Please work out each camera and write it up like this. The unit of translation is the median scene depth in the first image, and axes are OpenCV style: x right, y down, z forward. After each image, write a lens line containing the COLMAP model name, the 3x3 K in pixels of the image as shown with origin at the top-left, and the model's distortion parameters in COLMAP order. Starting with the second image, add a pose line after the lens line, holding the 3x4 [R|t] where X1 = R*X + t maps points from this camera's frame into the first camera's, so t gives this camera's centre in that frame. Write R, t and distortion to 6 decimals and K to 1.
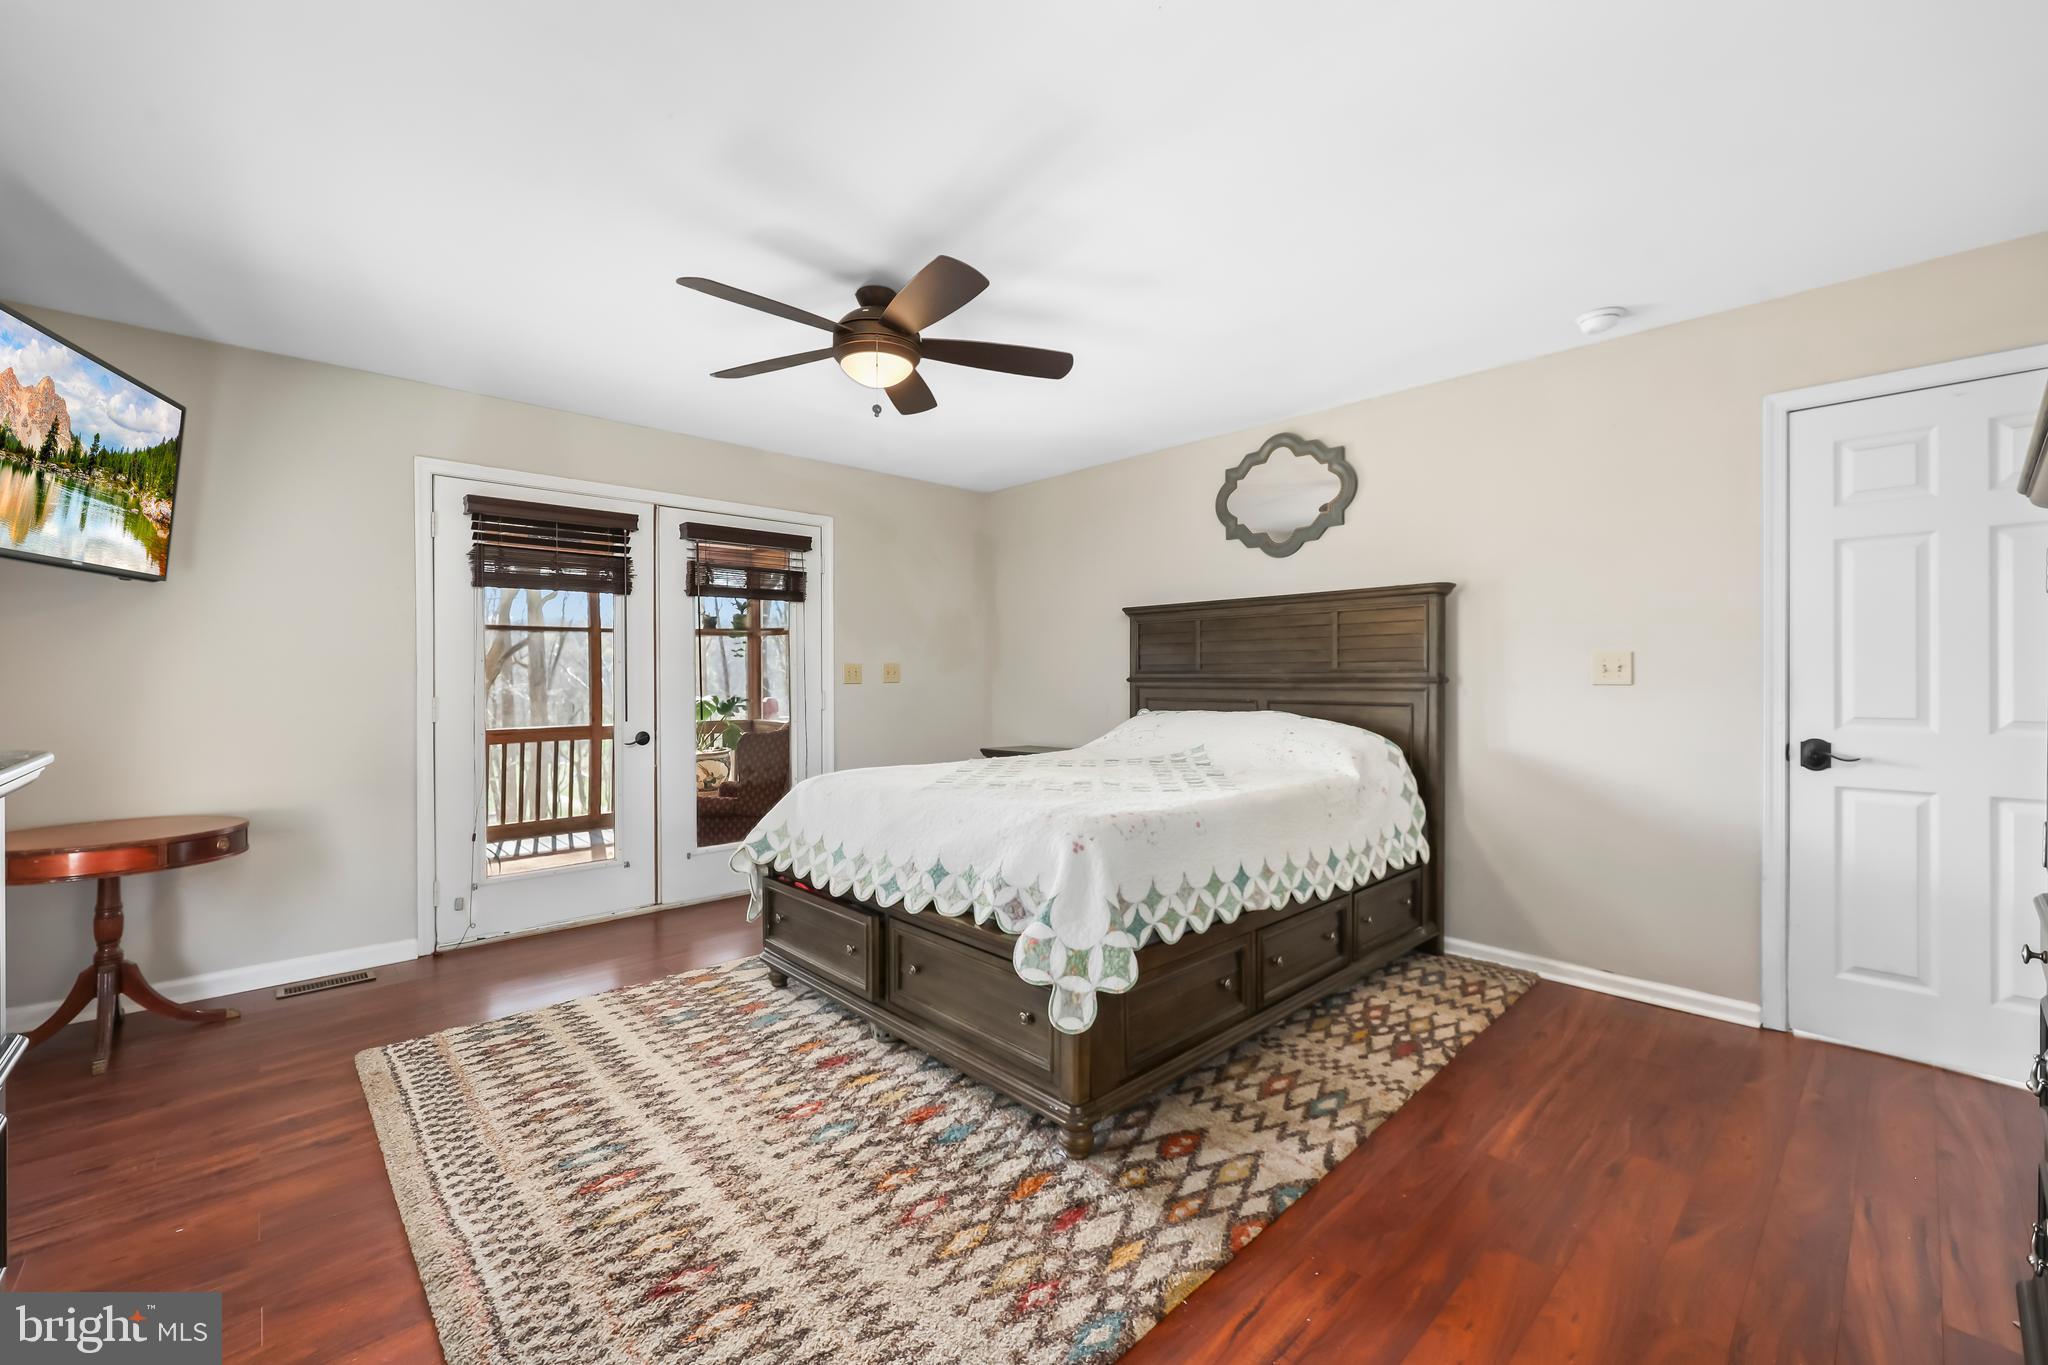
lens RADIAL K [[841.1, 0, 1032.4], [0, 841.1, 676.3], [0, 0, 1]] dist [-0.000173, 0.000743]
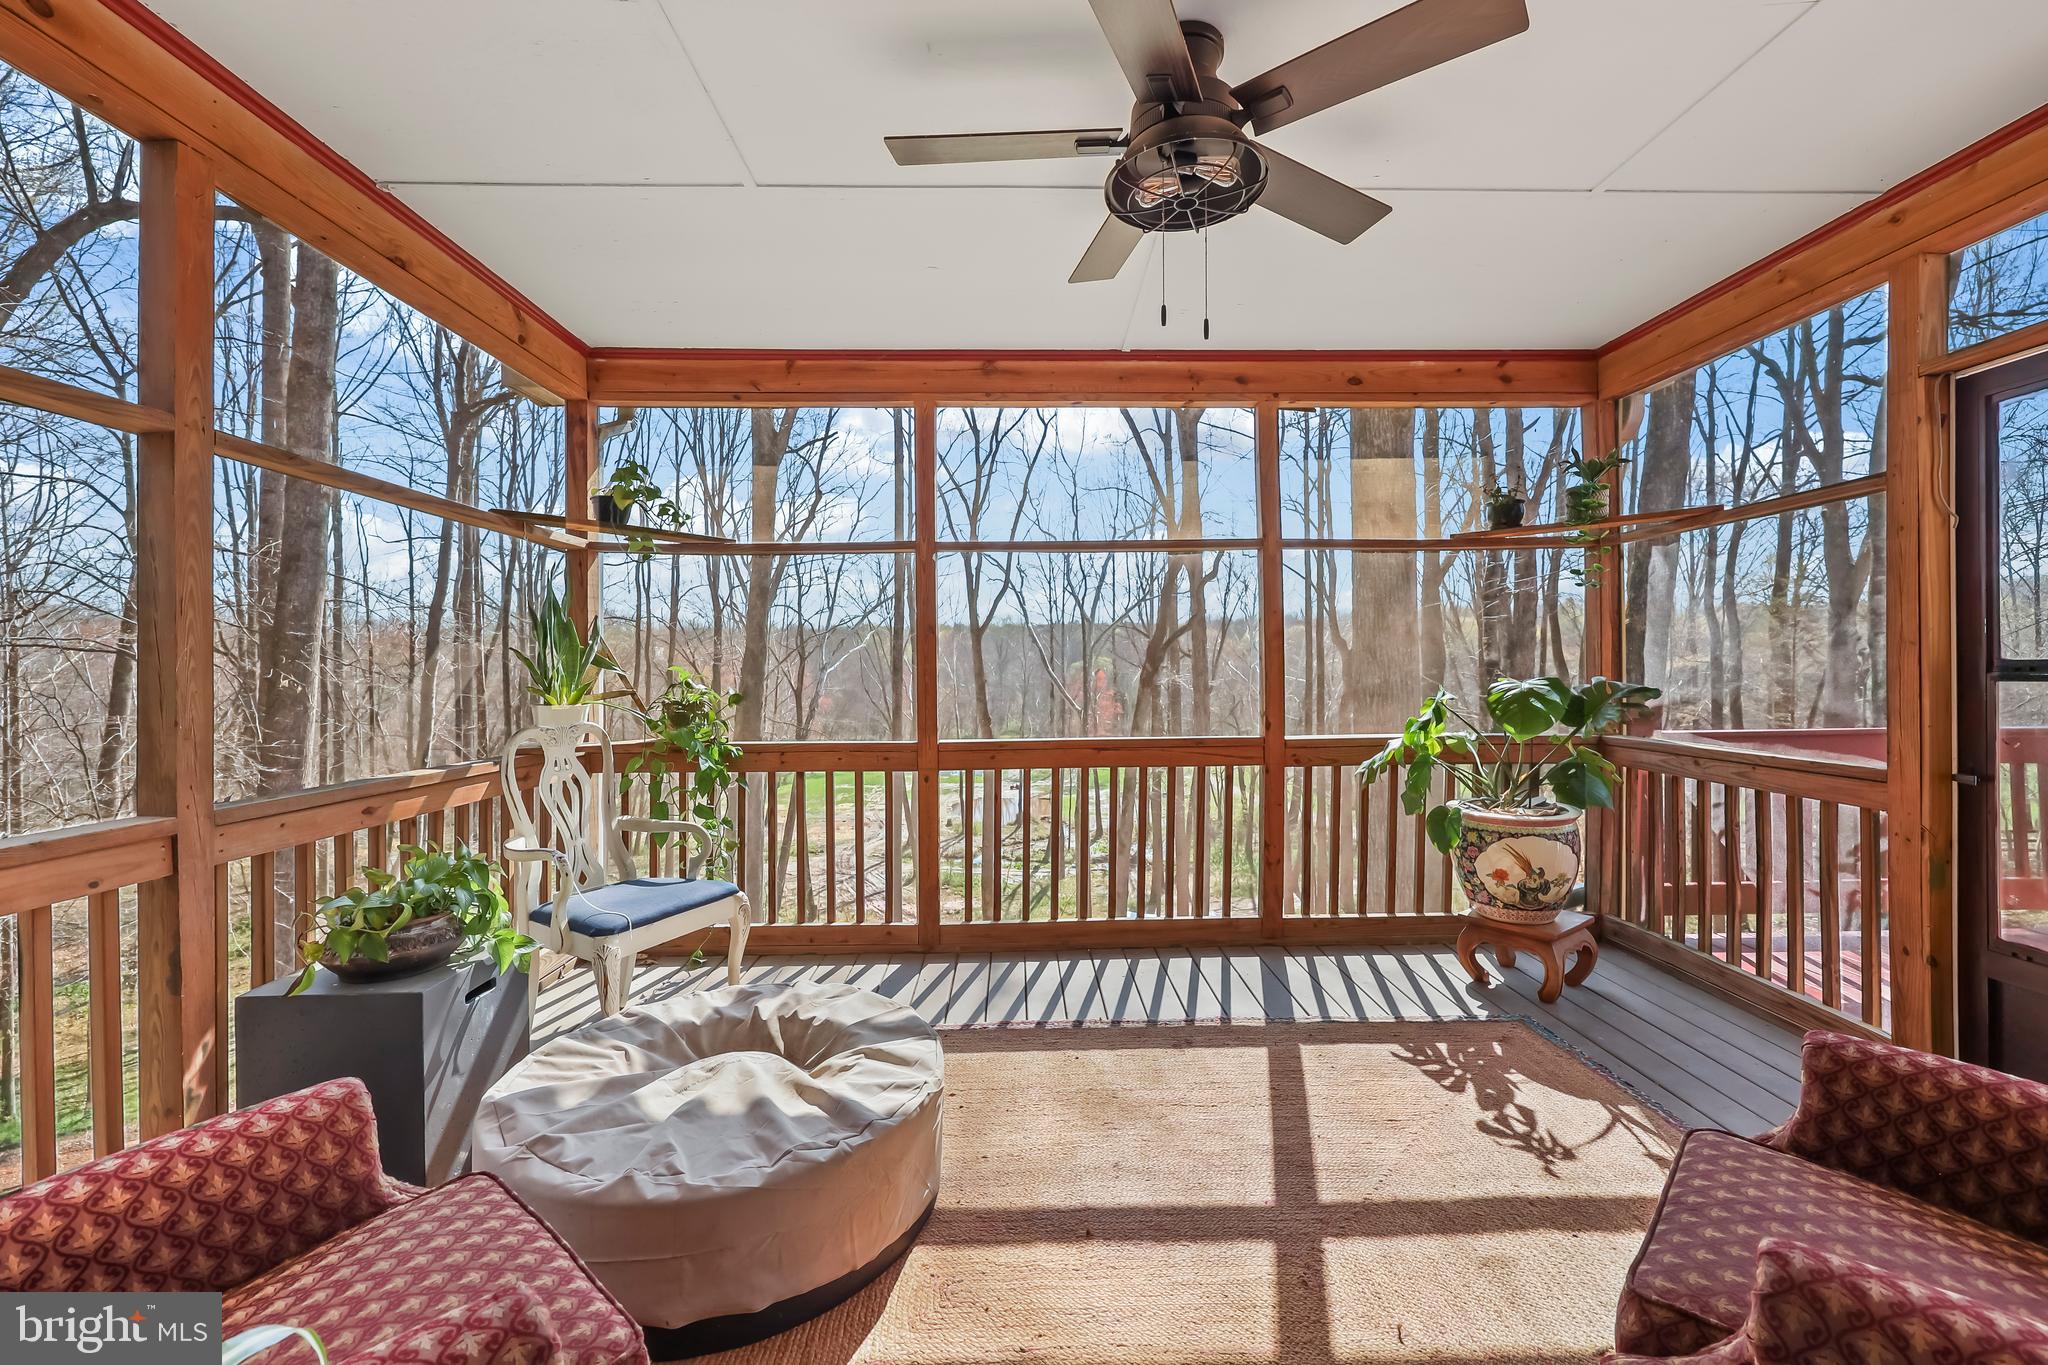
lens RADIAL K [[841.1, 0, 1021.1], [0, 841.1, 671.3], [0, 0, 1]] dist [-0.000173, 0.000743]
pose [[0.735589, -0.005034, -0.677409, -0.871436], [0.006082, 0.999981, -0.000827, 0.056066], [0.677401, -0.003512, 0.735606, 1.597445]]
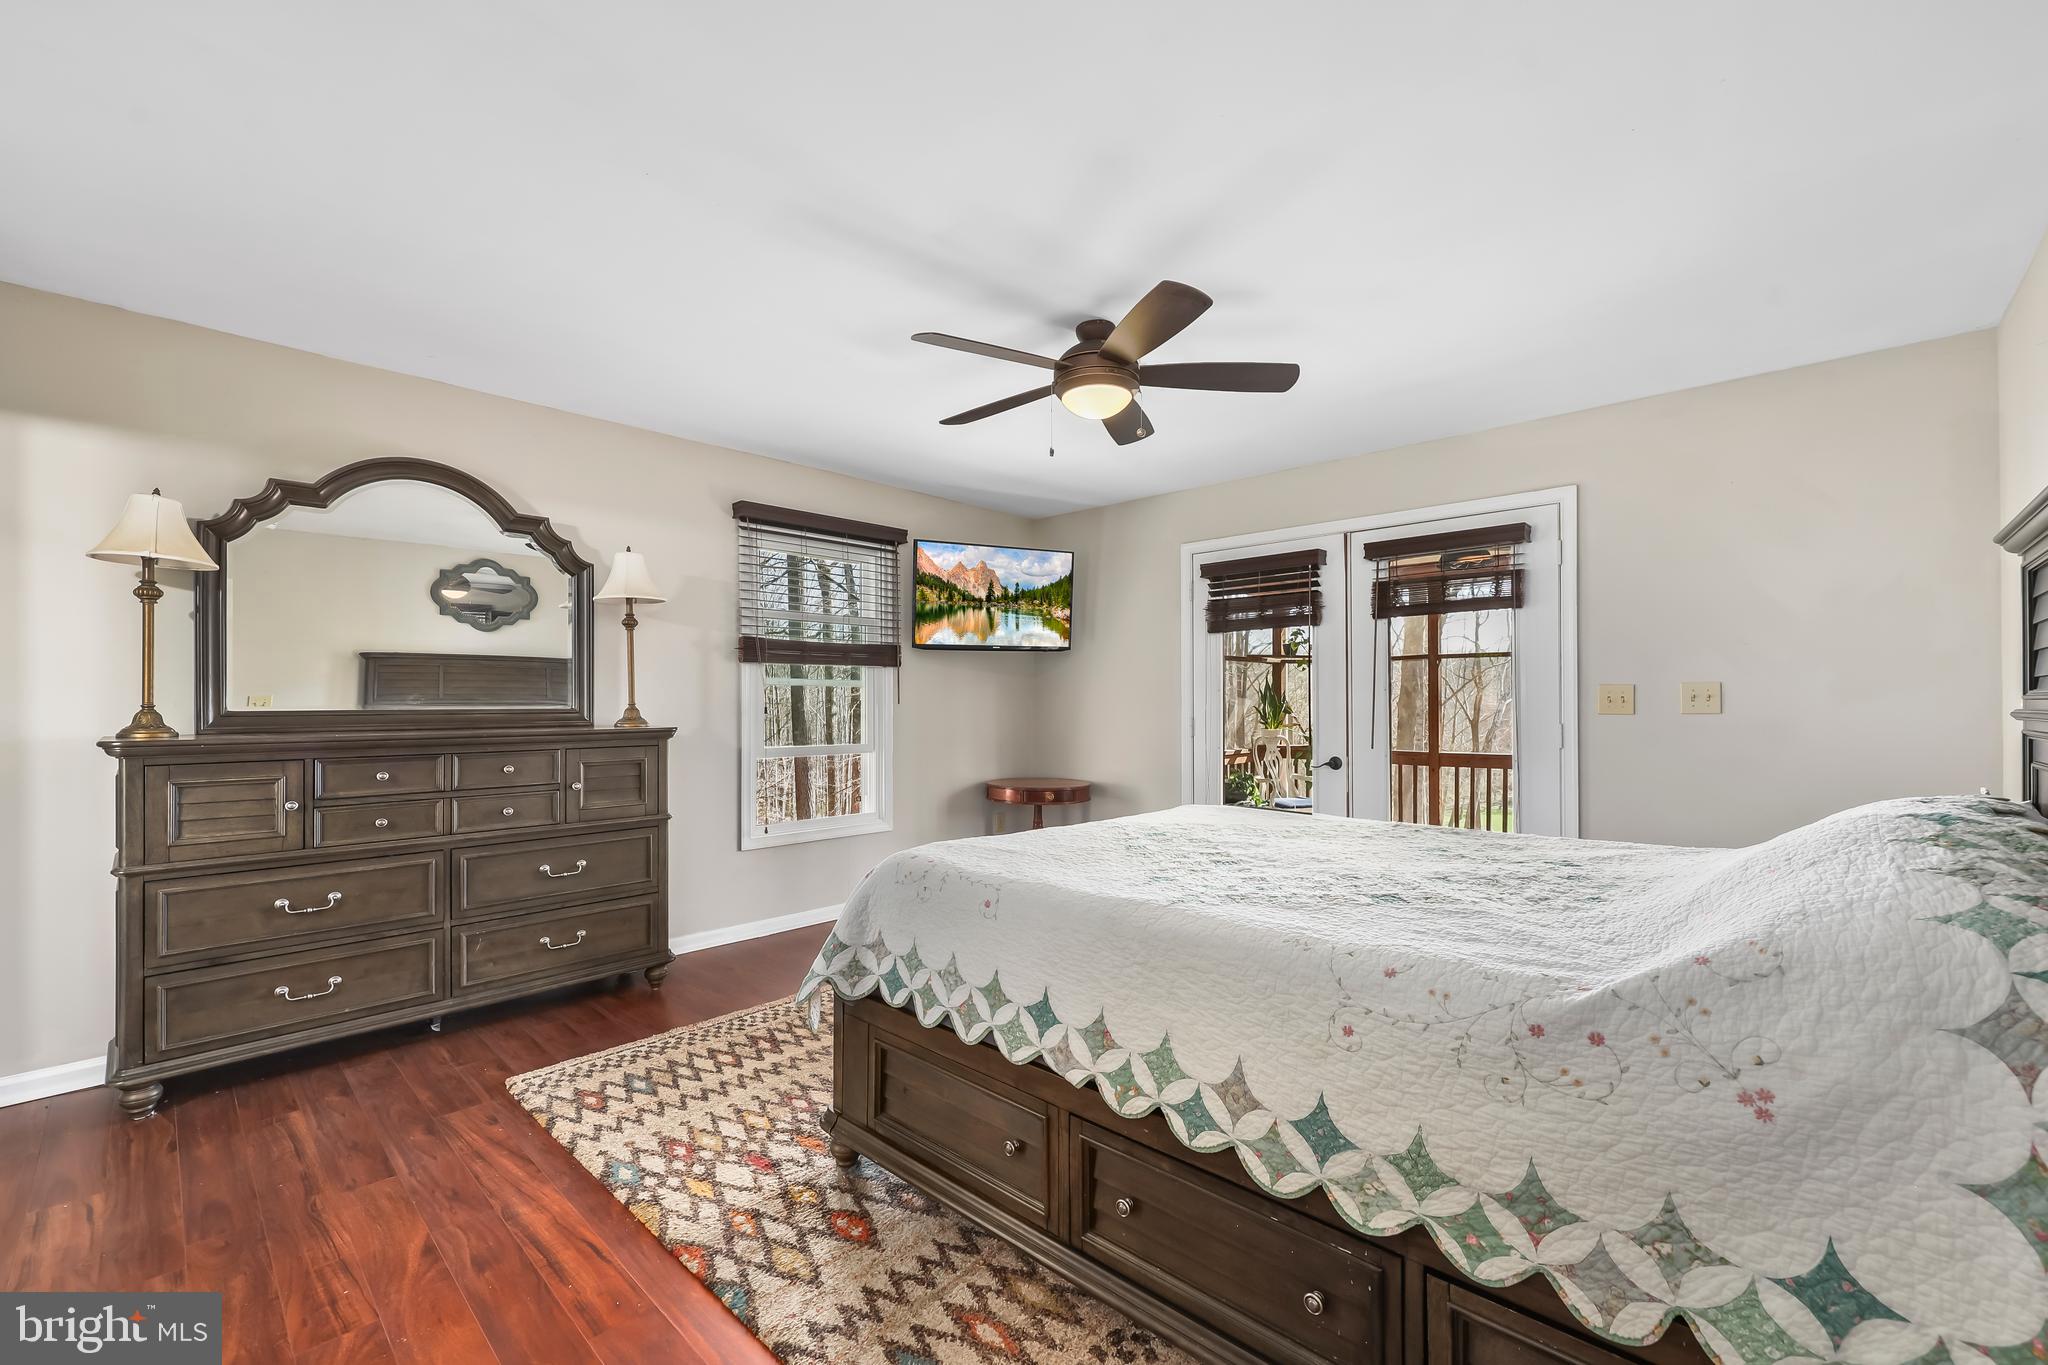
lens RADIAL K [[841.1, 0, 1024.3], [0, 841.1, 692.5], [0, 0, 1]] dist [-0.000173, 0.000743]
pose [[0.047336, -0.012246, -0.998804, 0.920896], [0.002535, 0.999923, -0.012140, -0.002407], [0.998876, -0.001958, 0.047363, 0.966658]]
